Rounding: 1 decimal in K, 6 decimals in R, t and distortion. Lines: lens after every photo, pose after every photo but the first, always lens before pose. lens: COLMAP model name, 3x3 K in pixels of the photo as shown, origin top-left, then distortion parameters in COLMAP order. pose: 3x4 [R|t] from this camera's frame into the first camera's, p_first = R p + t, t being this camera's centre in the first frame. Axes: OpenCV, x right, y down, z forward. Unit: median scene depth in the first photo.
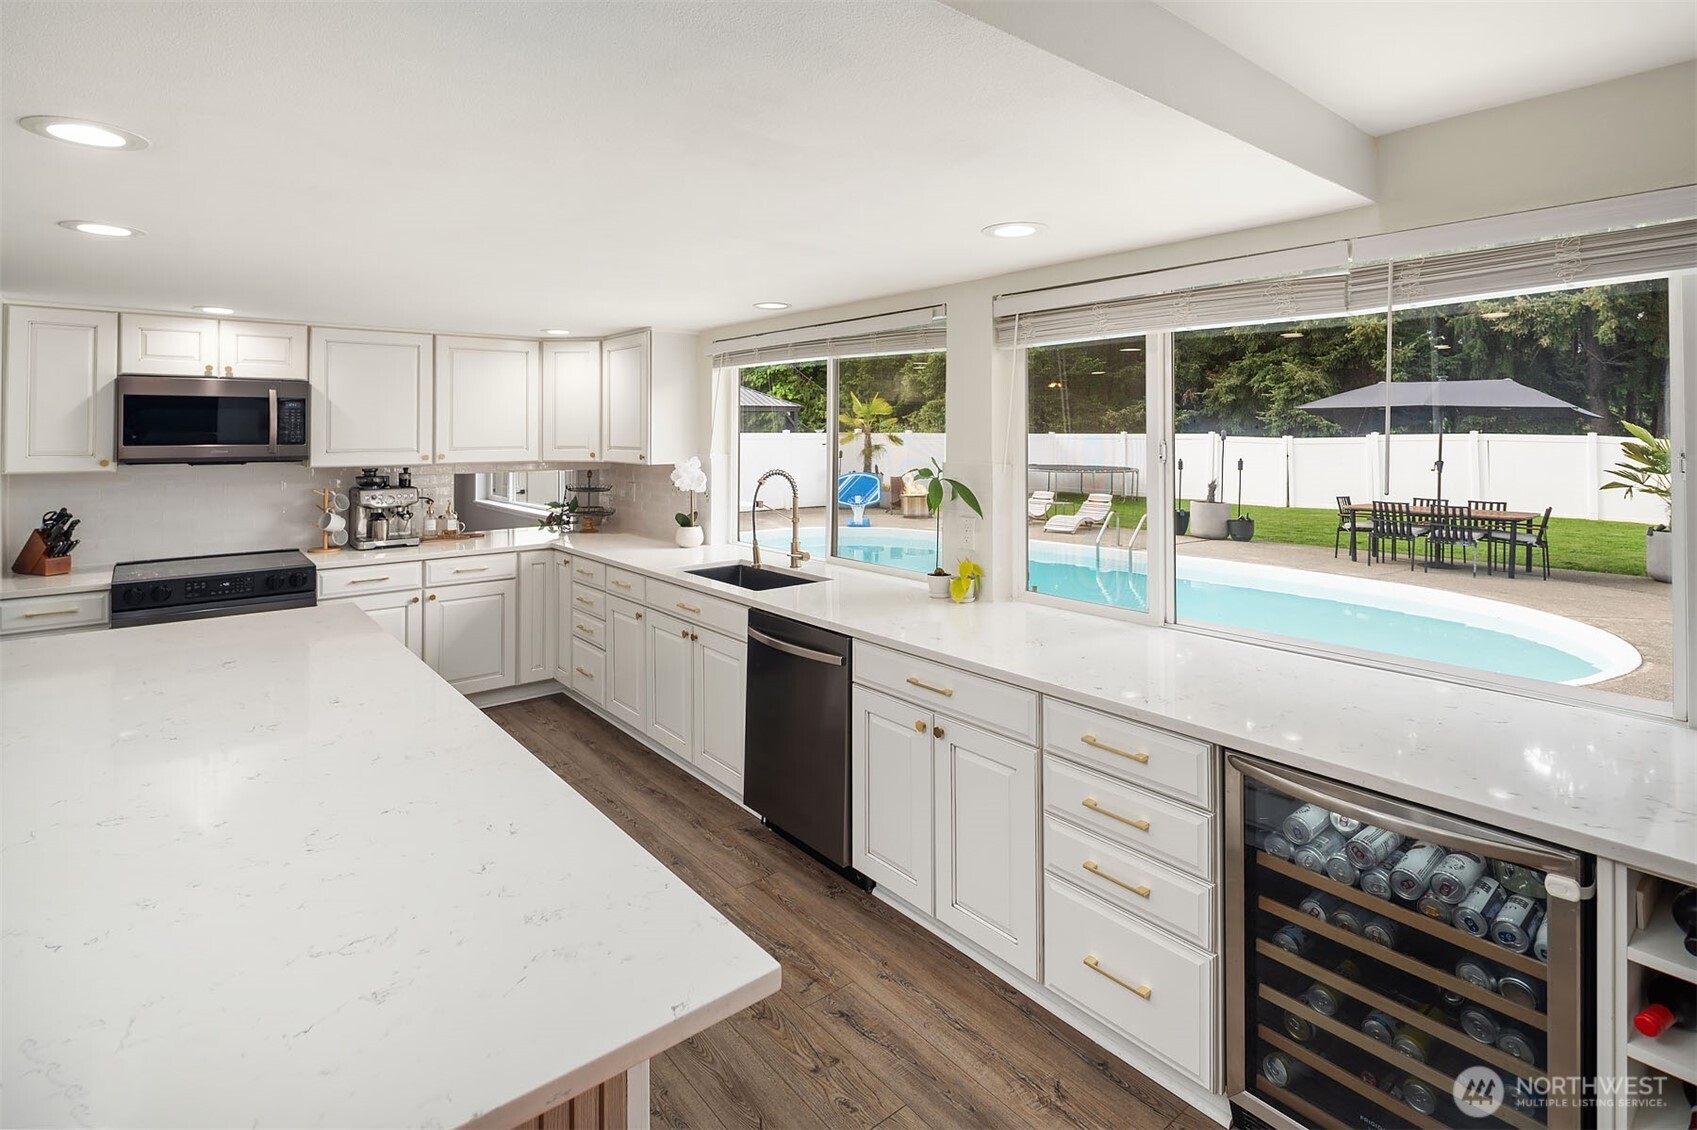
lens RADIAL K [[860.3, 0, 851.0], [0, 860.3, 569.1], [0, 0, 1]] dist [0.001079, 0.000002]
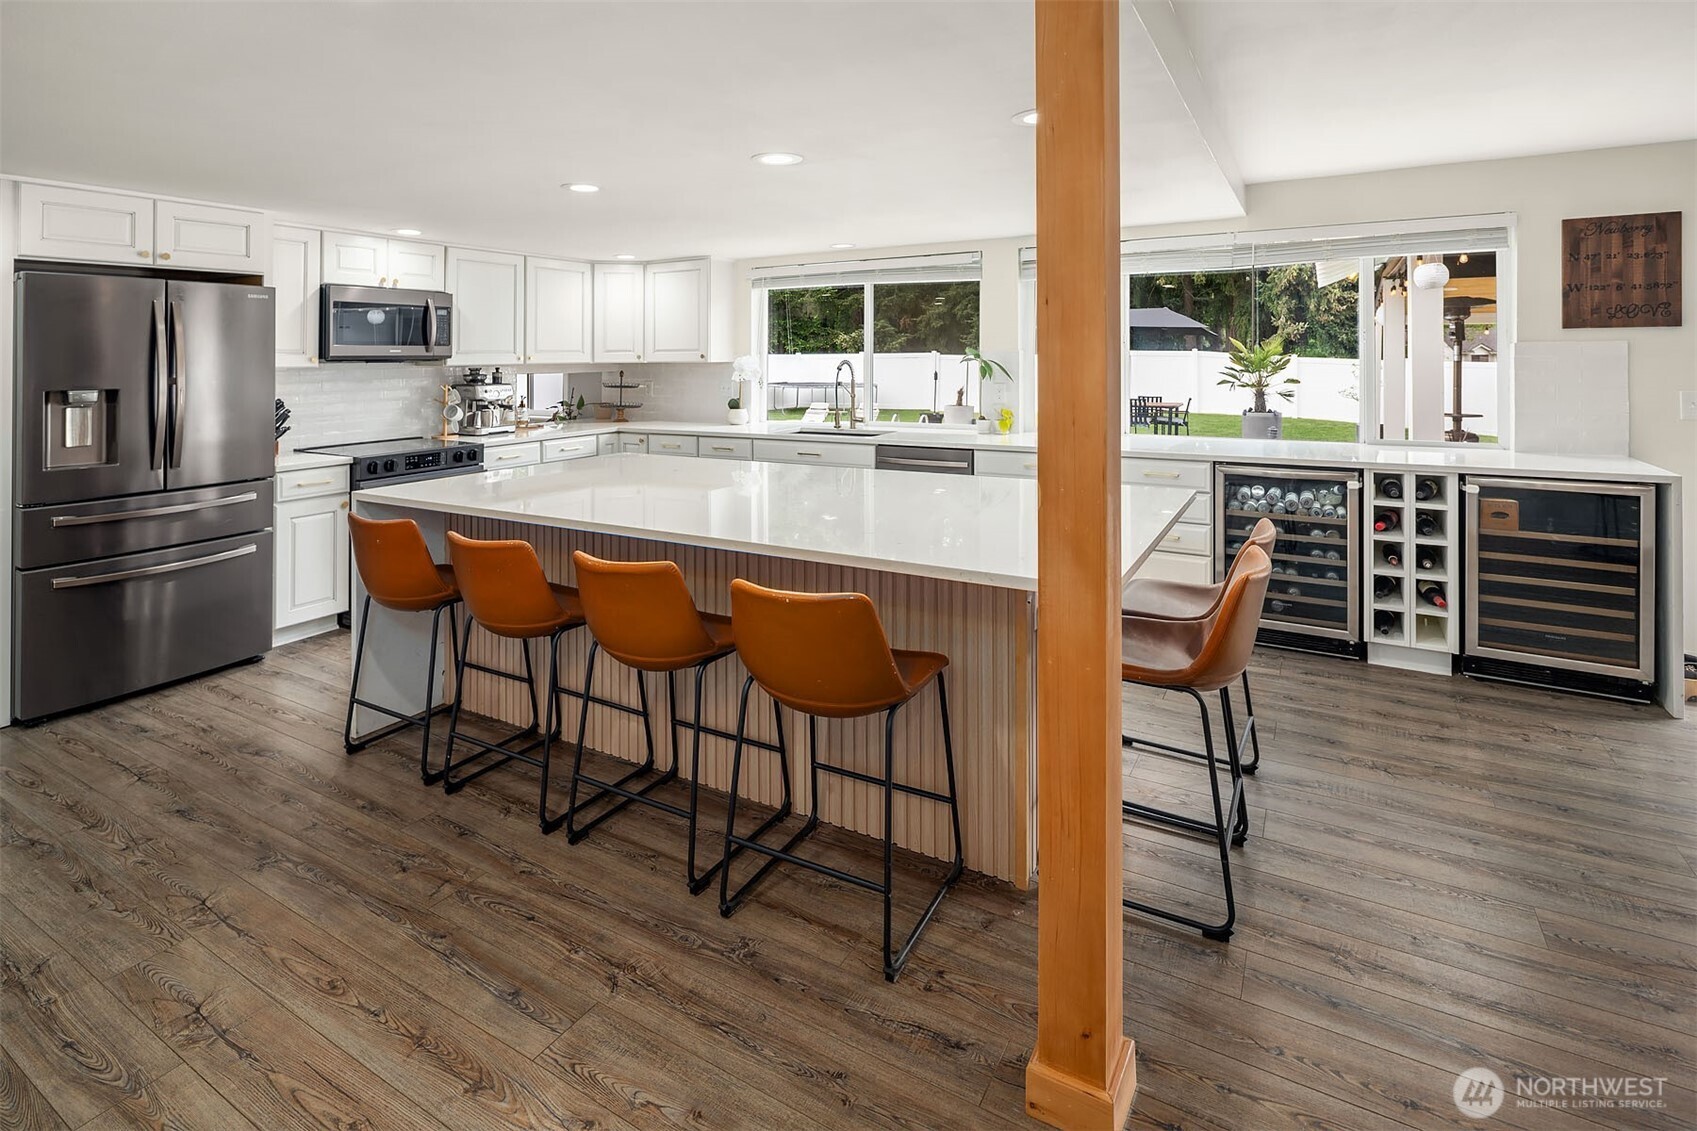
lens RADIAL K [[829.3, 0, 848.7], [0, 829.3, 560.9], [0, 0, 1]] dist [0.001145, 0.000058]
pose [[0.937299, -0.090098, 0.336681, -0.490171], [0.062598, 0.993819, 0.091682, 0.079431], [-0.342860, -0.064858, 0.937145, -0.292473]]
